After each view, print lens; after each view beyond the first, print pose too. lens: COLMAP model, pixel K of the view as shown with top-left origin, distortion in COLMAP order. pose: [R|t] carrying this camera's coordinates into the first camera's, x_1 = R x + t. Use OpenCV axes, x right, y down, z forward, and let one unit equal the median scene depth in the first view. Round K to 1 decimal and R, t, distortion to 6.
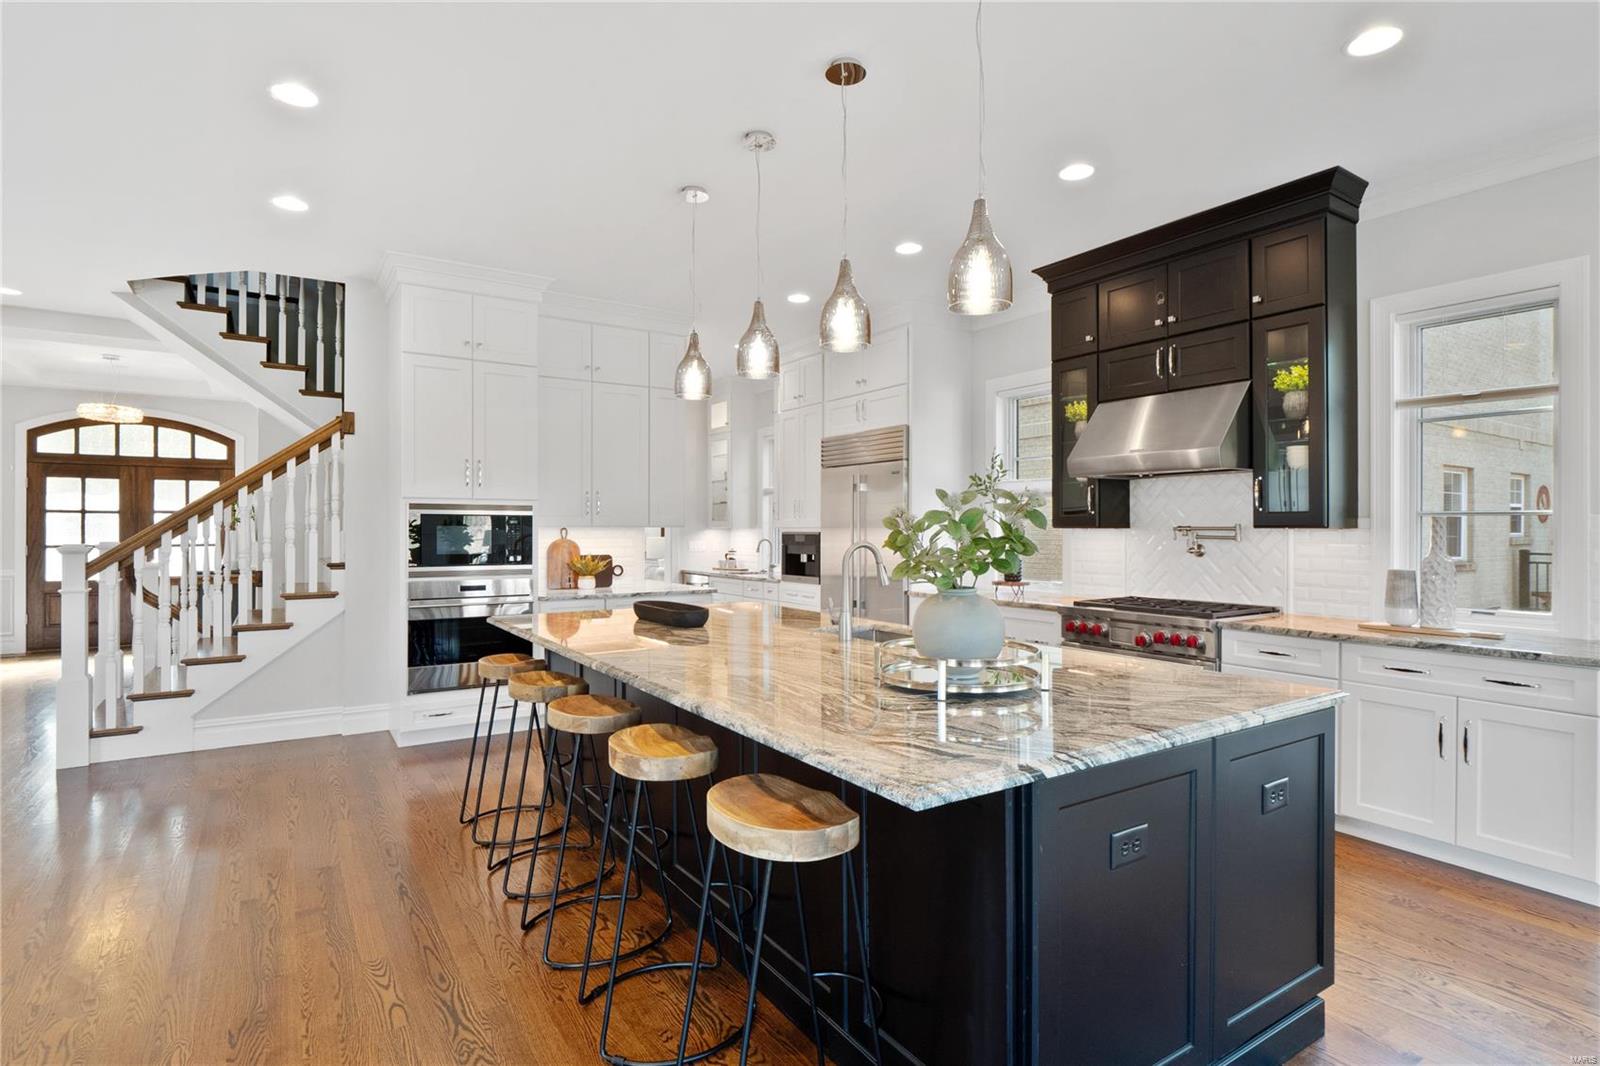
lens RADIAL K [[804.4, 0, 801.2], [0, 804.4, 528.2], [0, 0, 1]] dist [0.005321, 0.000047]
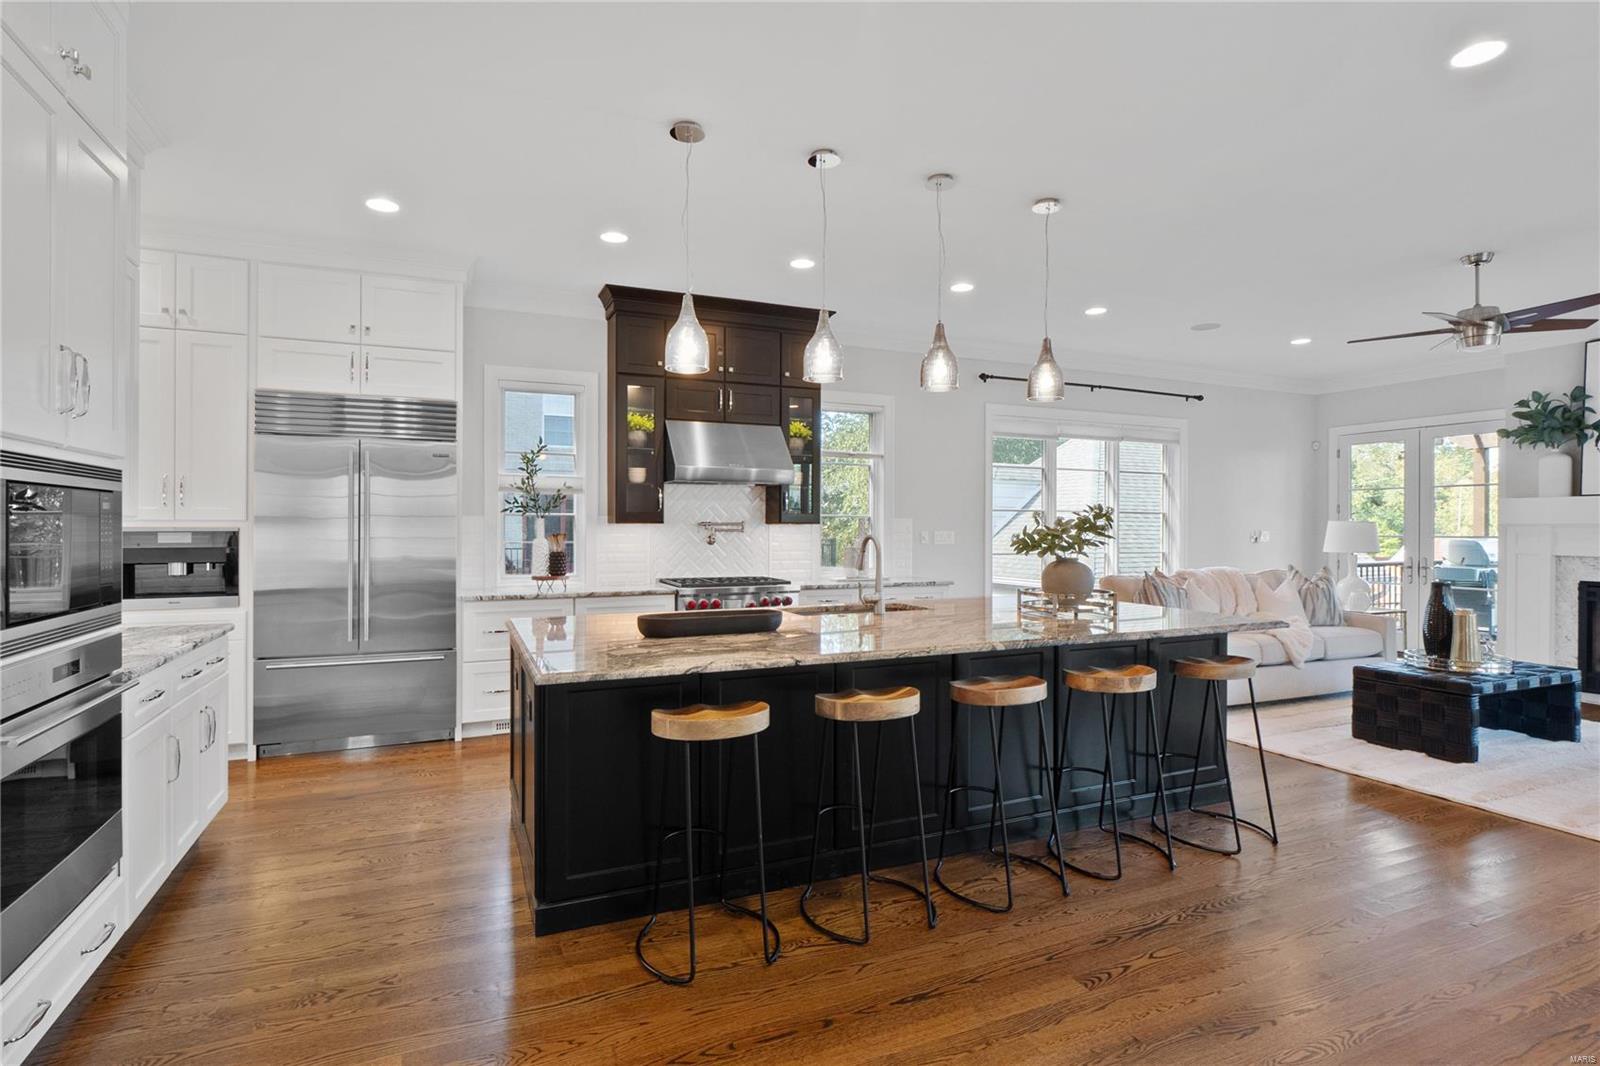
lens RADIAL K [[797.8, 0, 800.2], [0, 797.8, 525.0], [0, 0, 1]] dist [-0.005447, -0.000890]
pose [[0.168946, 0.000740, 0.985625, -0.641740], [-0.002997, 0.999995, -0.000237, 0.001563], [-0.985621, -0.002914, 0.168948, 0.500259]]
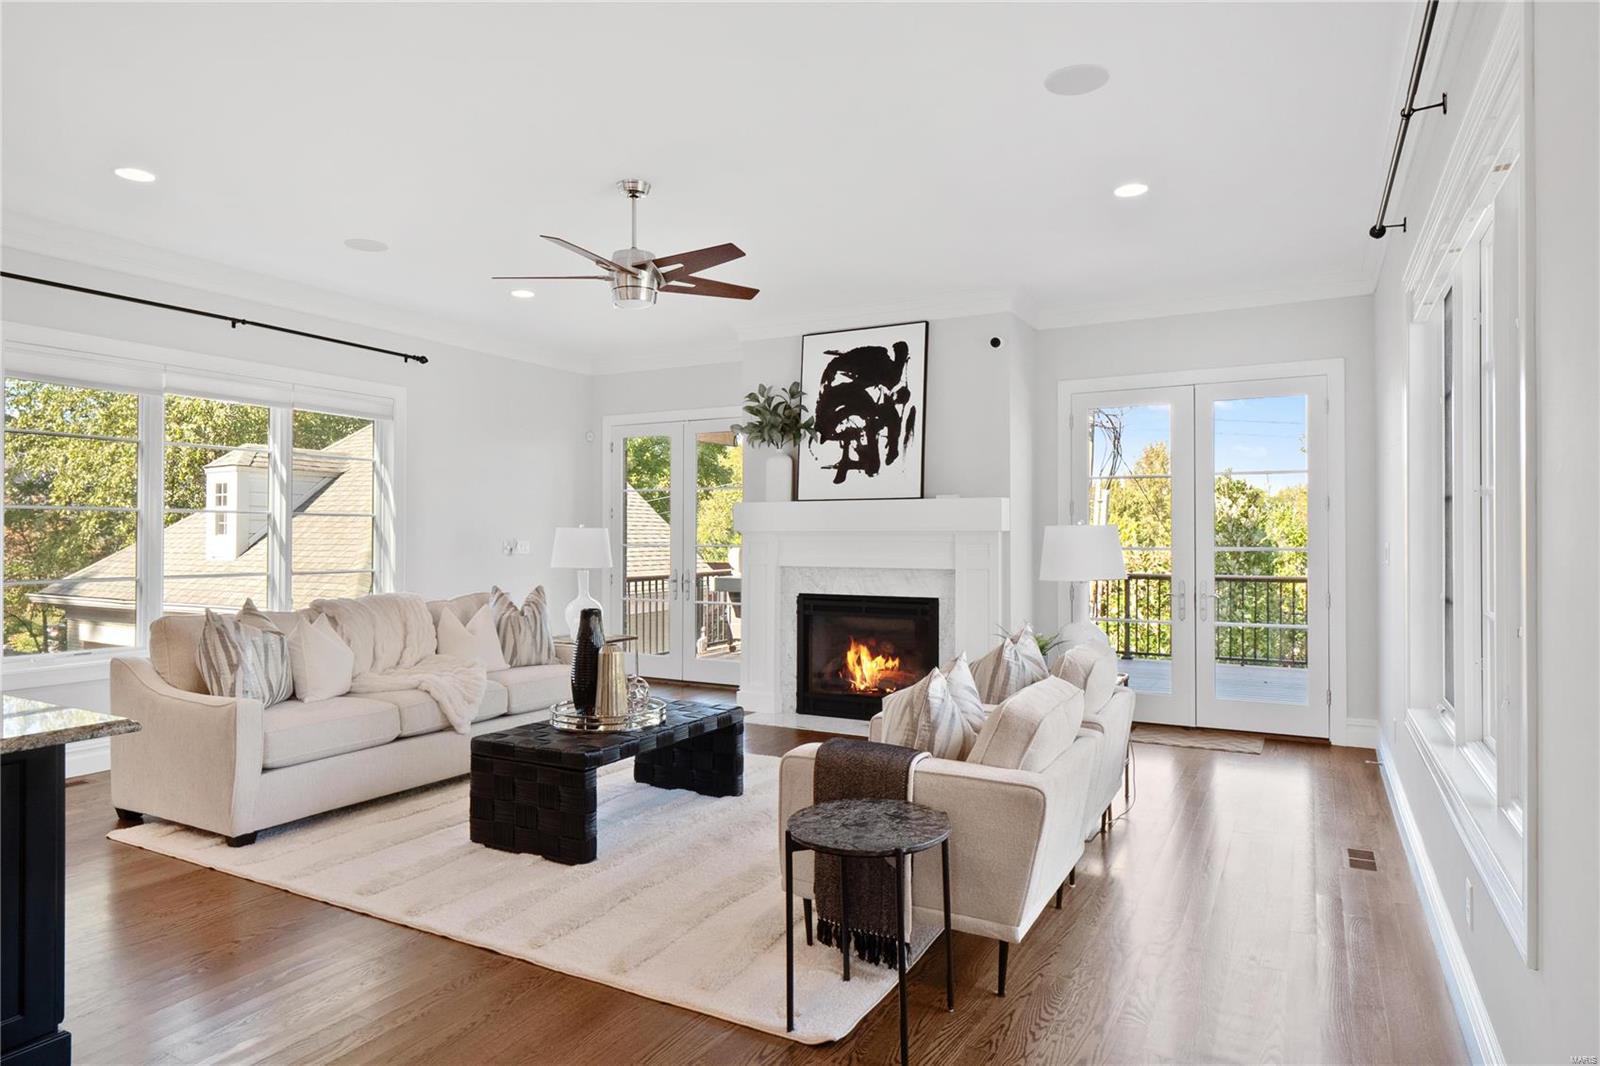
lens RADIAL K [[935.4, 0, 792.7], [0, 935.4, 525.0], [0, 0, 1]] dist [-0.025551, -0.000275]
pose [[-0.465532, 0.007121, 0.885002, -0.423734], [-0.003272, 0.999947, -0.009767, -0.000176], [-0.885025, -0.007443, -0.465484, 0.173348]]
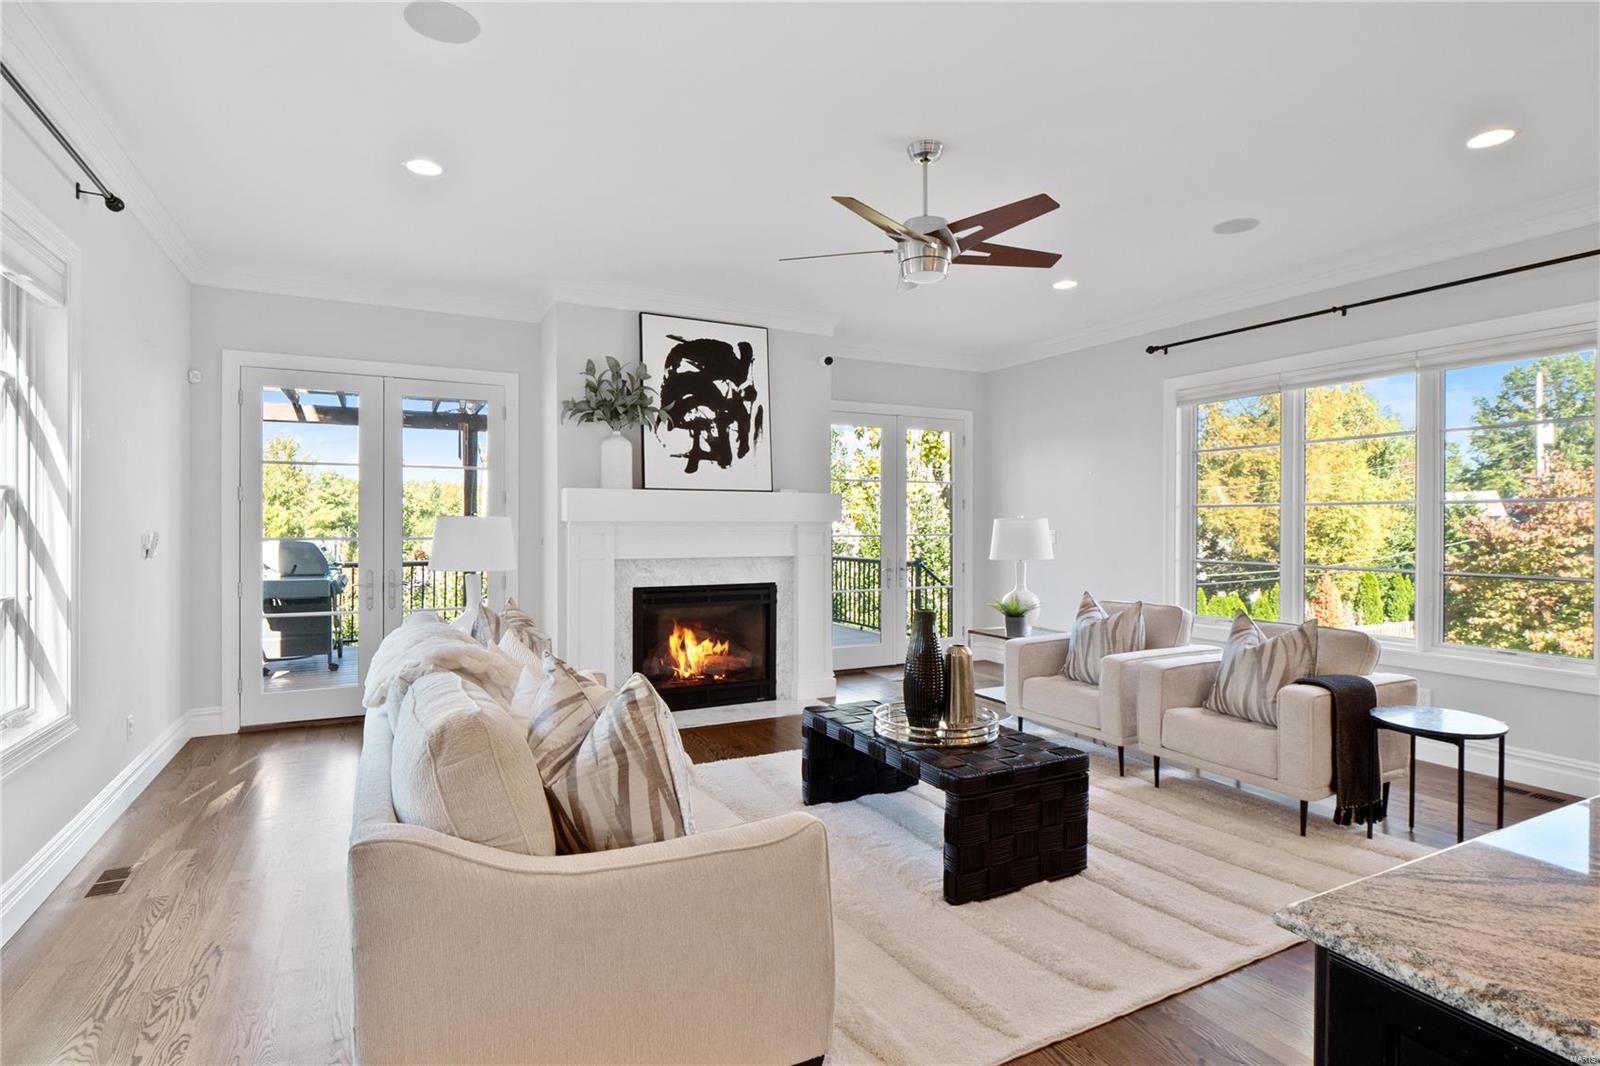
lens RADIAL K [[804.4, 0, 801.2], [0, 804.4, 528.2], [0, 0, 1]] dist [0.005321, 0.000047]
pose [[-0.994523, -0.004072, 0.104438, 0.358580], [-0.003645, 0.999984, 0.004277, -0.000351], [-0.104454, 0.003873, -0.994522, 0.560510]]
